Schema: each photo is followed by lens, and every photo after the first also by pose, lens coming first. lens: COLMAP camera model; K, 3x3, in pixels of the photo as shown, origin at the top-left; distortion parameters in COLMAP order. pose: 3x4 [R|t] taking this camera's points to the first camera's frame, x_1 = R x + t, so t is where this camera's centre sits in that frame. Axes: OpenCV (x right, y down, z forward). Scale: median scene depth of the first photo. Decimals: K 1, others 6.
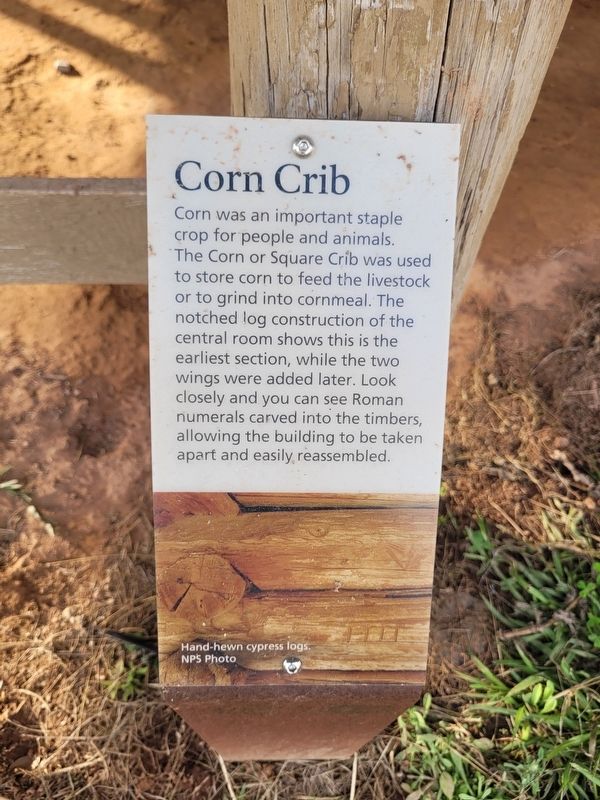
lens RADIAL K [[622.6, 0, 301.5], [0, 622.6, 398.8], [0, 0, 1]] dist [0.005084, -0.001728]
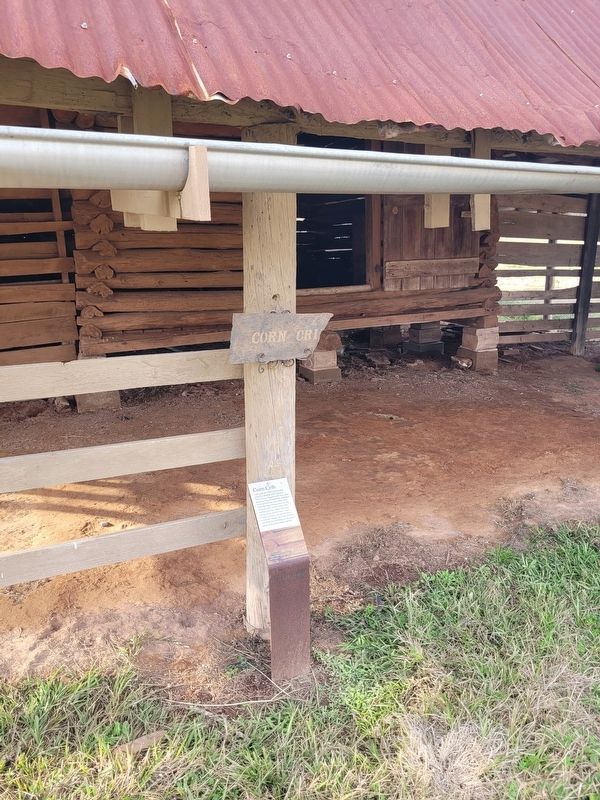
lens RADIAL K [[622.6, 0, 301.3], [0, 622.6, 399.2], [0, 0, 1]] dist [0.005084, -0.001728]
pose [[0.927523, -0.142978, 0.345337, -0.651129], [0.331711, 0.740675, -0.584268, 1.057444], [-0.172246, 0.656474, 0.734420, -1.657498]]
